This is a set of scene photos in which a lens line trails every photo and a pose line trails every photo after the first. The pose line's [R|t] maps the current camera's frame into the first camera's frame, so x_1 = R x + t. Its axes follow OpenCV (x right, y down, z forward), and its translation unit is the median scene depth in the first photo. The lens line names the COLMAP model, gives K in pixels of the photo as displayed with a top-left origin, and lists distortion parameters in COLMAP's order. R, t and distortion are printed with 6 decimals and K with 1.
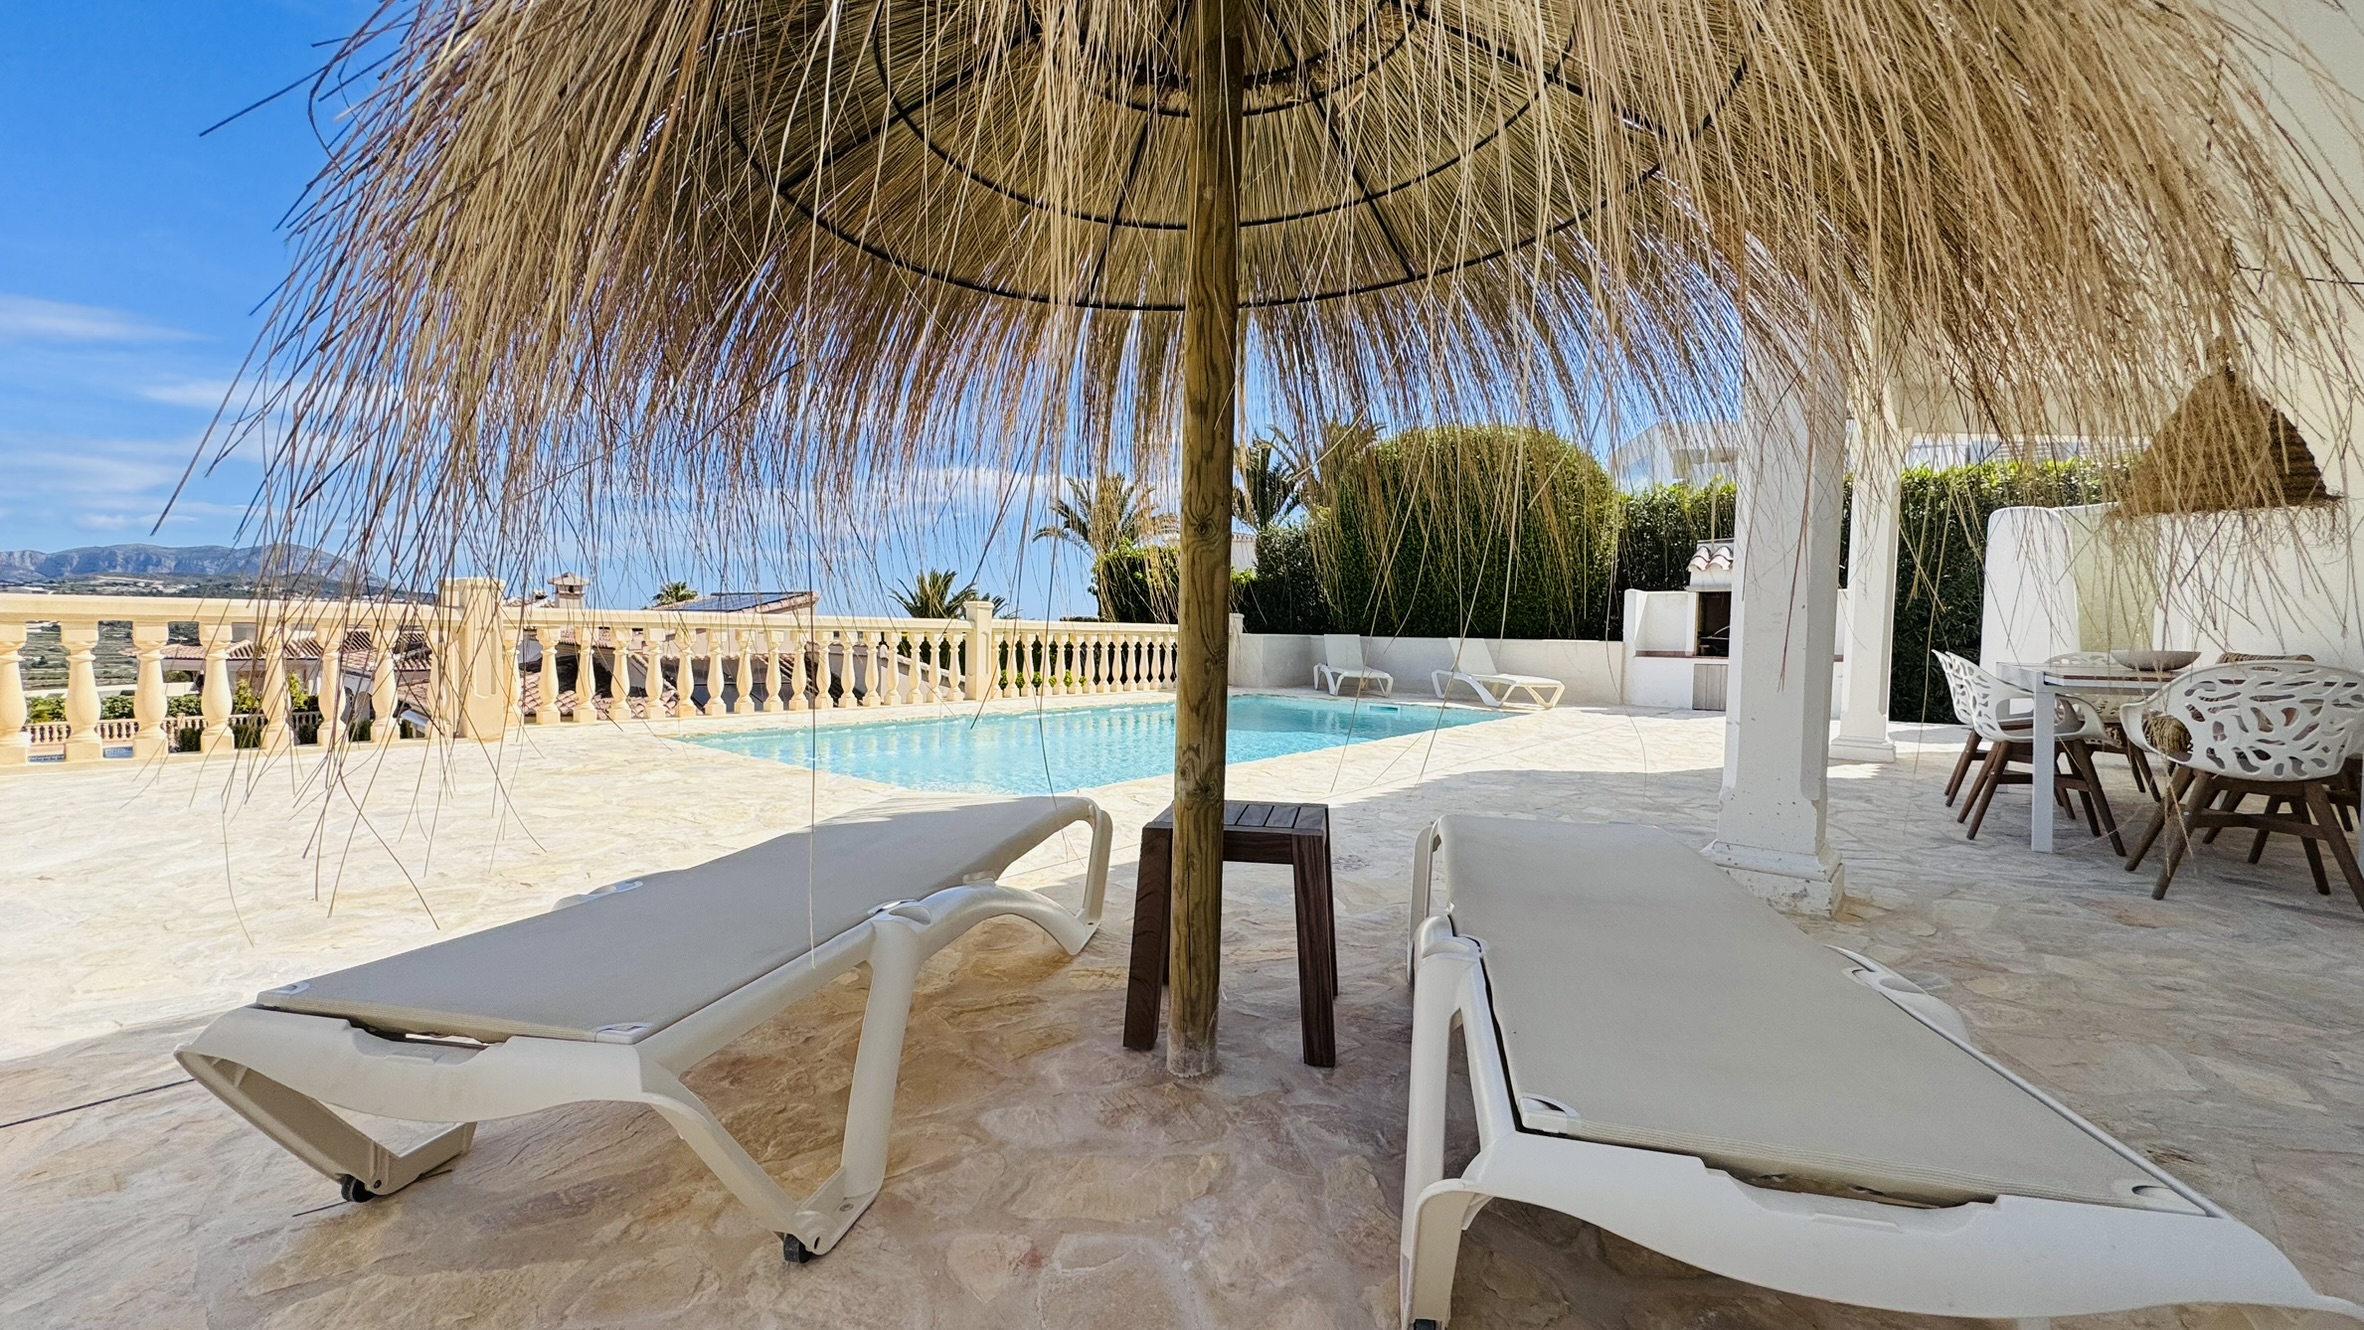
lens RADIAL K [[978.8, 0, 1182.0], [0, 978.8, 665.0], [0, 0, 1]] dist [-0.002064, -0.000027]
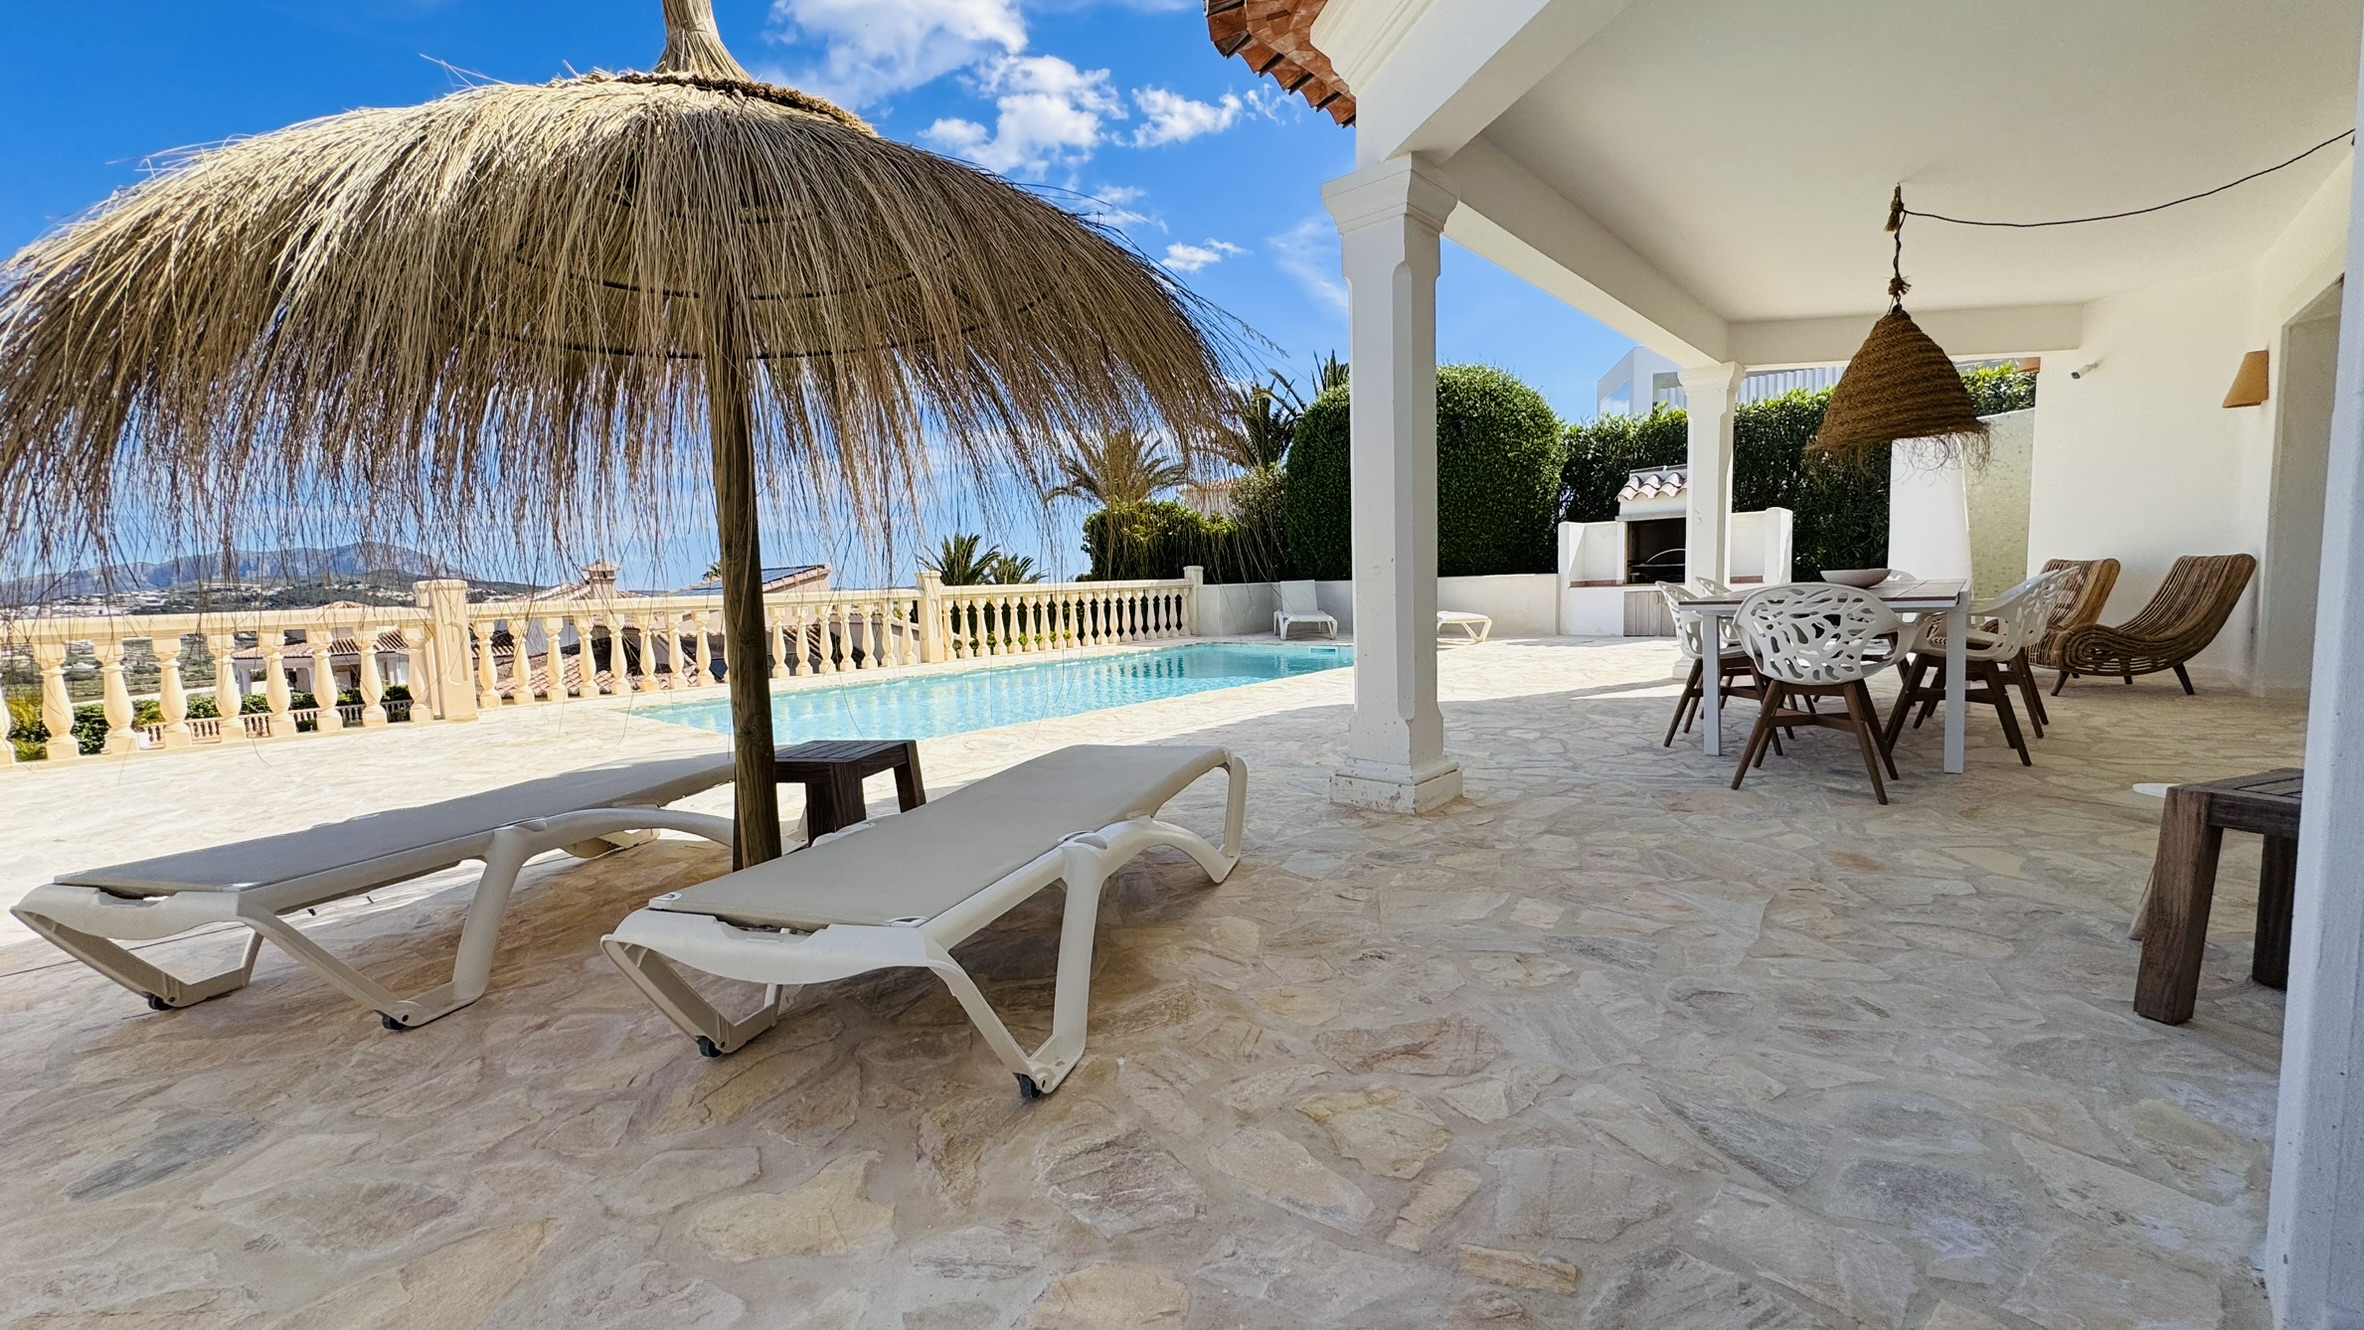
lens RADIAL K [[978.8, 0, 1182.0], [0, 978.8, 665.0], [0, 0, 1]] dist [-0.002064, -0.000027]
pose [[0.997040, -0.049979, -0.058423, 0.112302], [0.052978, 0.997295, 0.050961, -0.001454], [0.055718, -0.053905, 0.996990, -0.056495]]
